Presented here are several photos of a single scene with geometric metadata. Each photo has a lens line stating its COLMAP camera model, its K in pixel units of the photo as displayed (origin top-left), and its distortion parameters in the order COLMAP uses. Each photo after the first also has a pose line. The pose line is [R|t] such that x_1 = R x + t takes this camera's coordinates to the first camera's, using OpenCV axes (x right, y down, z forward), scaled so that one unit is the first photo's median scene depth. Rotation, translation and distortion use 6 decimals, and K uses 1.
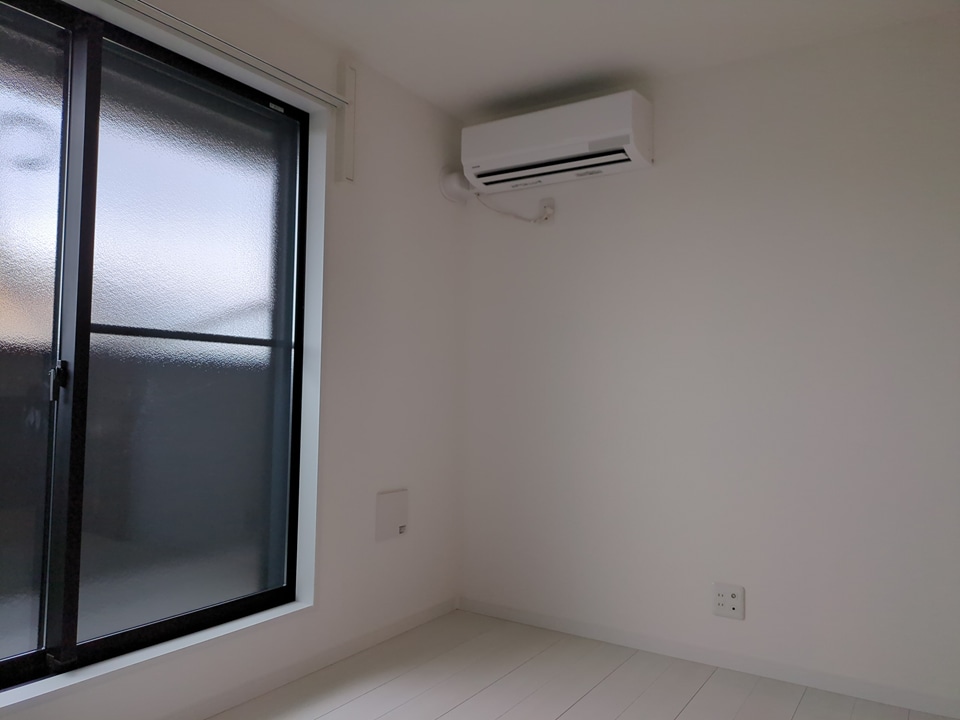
lens RADIAL K [[716.7, 0, 480.0], [0, 716.7, 360.0], [0, 0, 1]] dist [0.036639, -0.001509]
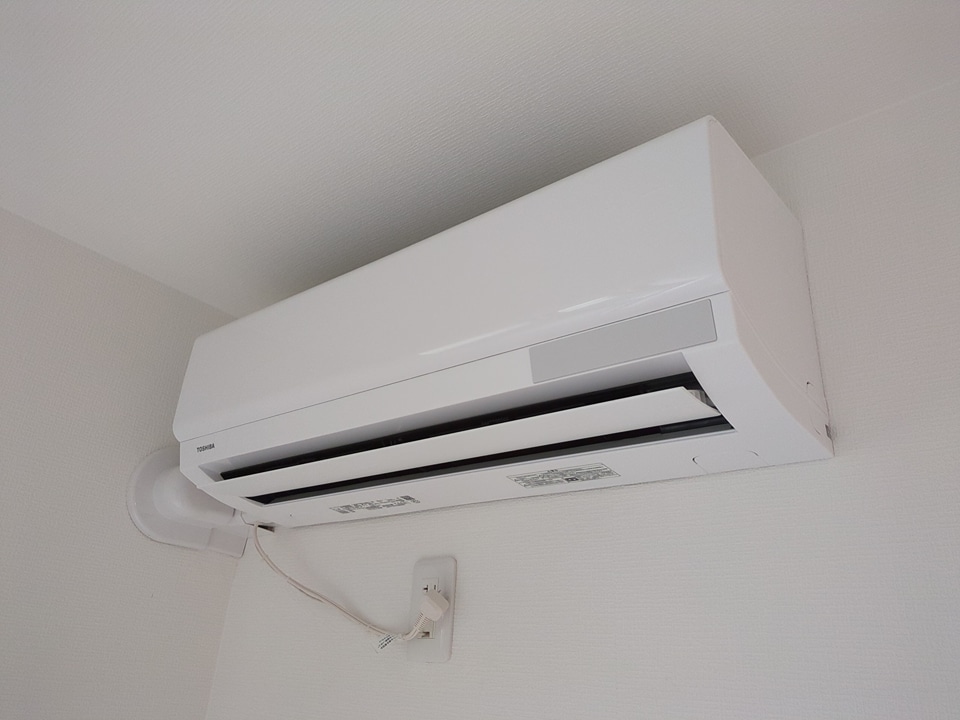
lens RADIAL K [[716.7, 0, 480.0], [0, 716.7, 360.0], [0, 0, 1]] dist [0.036639, -0.001509]
pose [[0.990875, 0.001407, -0.134779, 0.150307], [-0.053304, 0.922518, -0.382256, -0.190943], [0.123798, 0.385952, 0.914174, 0.718568]]
